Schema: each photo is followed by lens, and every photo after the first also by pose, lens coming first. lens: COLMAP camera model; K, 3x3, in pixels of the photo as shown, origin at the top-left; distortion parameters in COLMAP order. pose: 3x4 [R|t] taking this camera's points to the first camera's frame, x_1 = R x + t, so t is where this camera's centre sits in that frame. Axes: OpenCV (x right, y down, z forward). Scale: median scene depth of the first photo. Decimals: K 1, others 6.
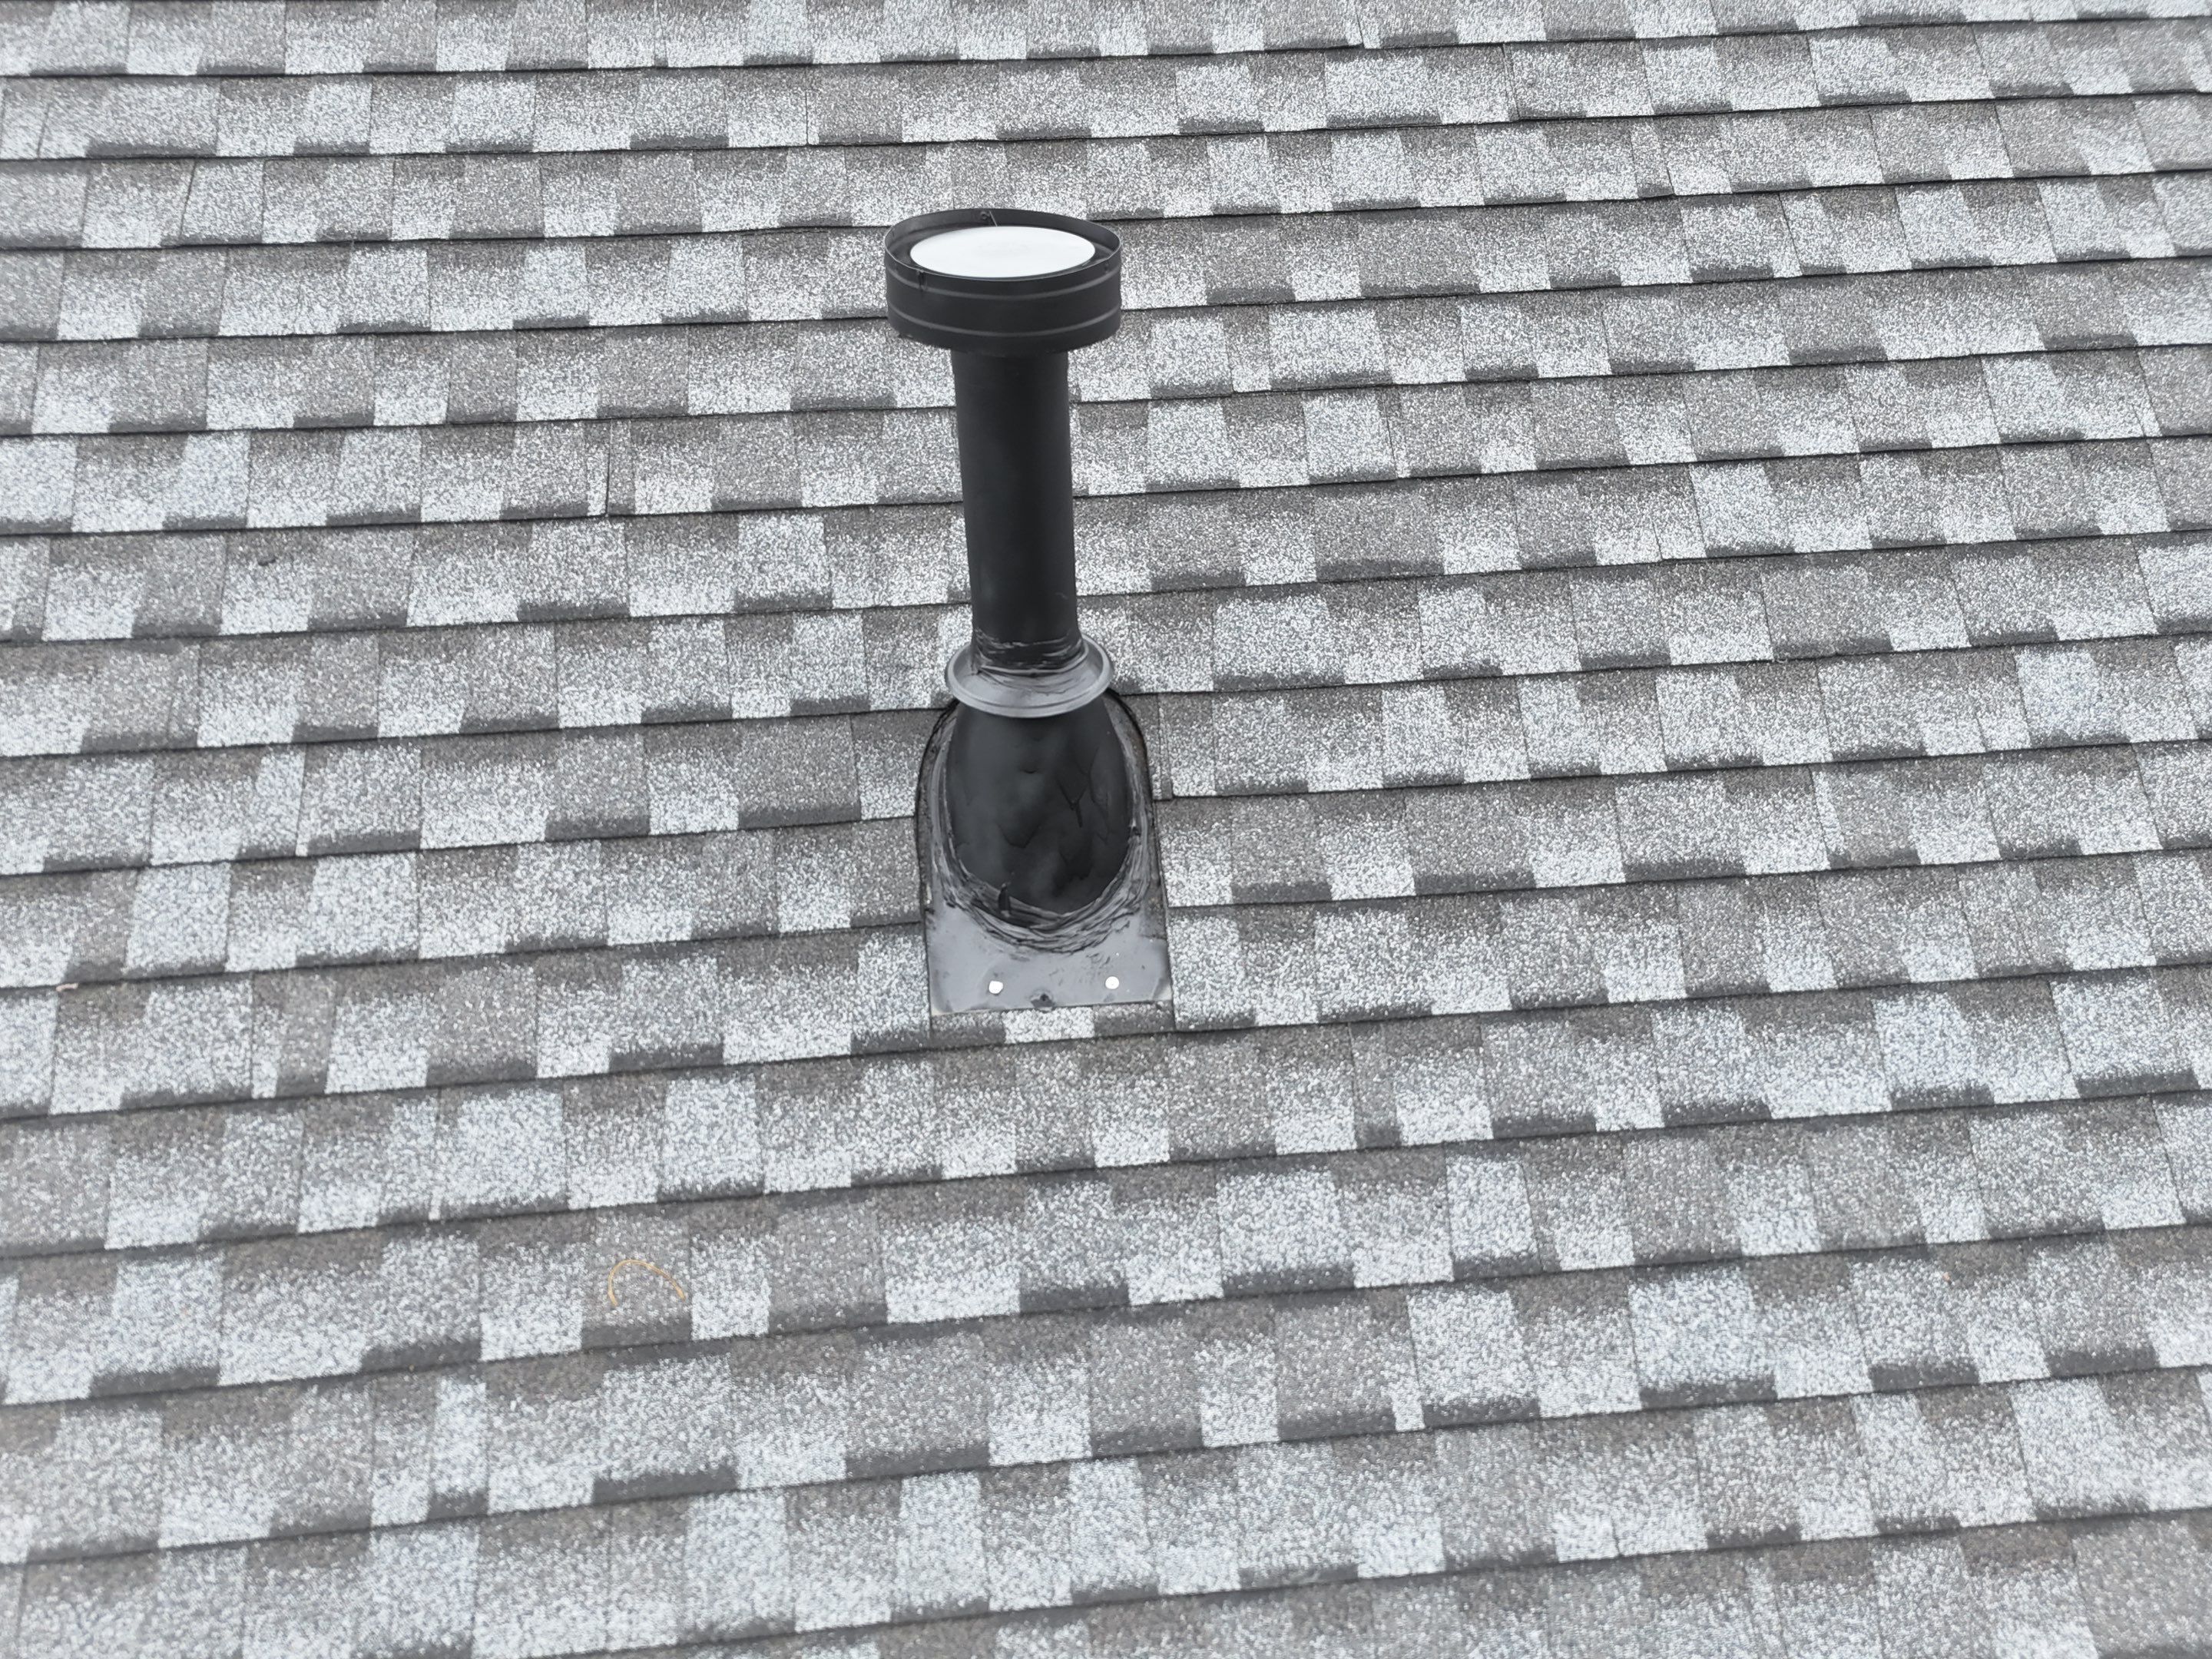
lens RADIAL K [[1633.0, 0, 1084.8], [0, 1633.0, 836.8], [0, 0, 1]] dist [0.070487, -0.052996]
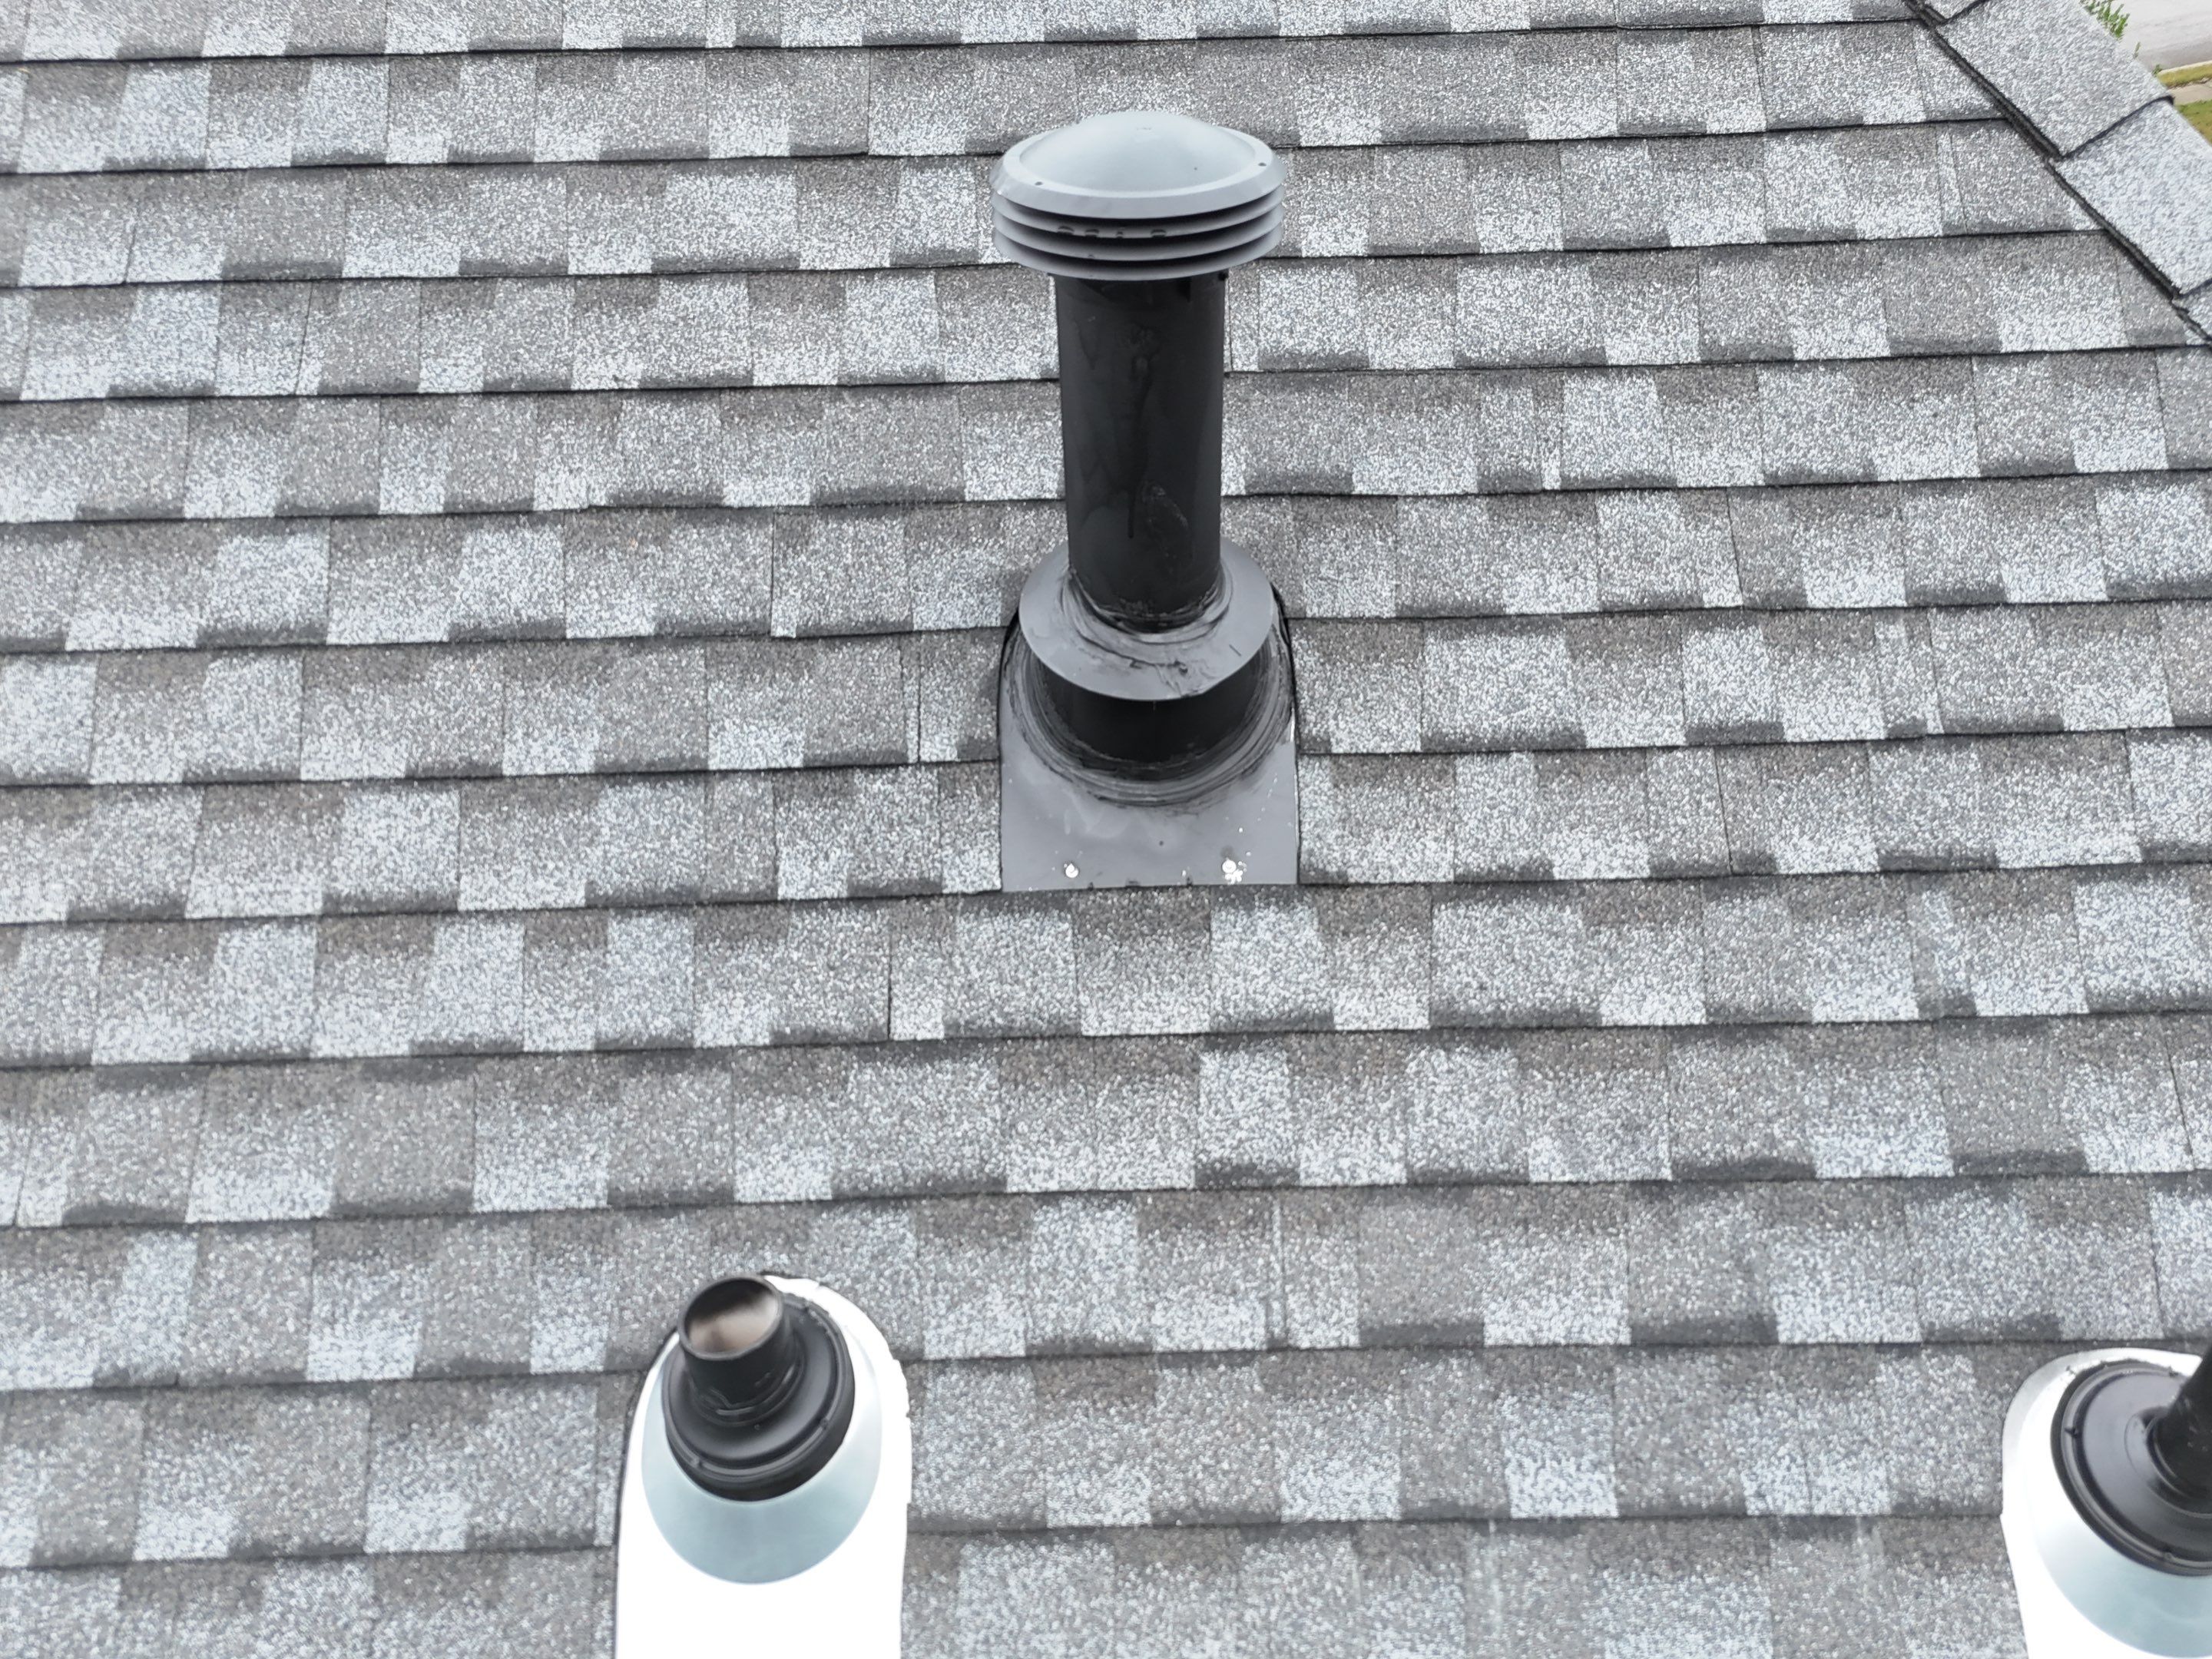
lens RADIAL K [[1633.0, 0, 1097.9], [0, 1633.0, 852.9], [0, 0, 1]] dist [0.070487, -0.052996]
pose [[0.994749, 0.047045, -0.090891, 1.159256], [-0.039773, 0.995983, 0.080223, -0.104510], [0.094300, -0.076187, 0.992624, 0.237160]]
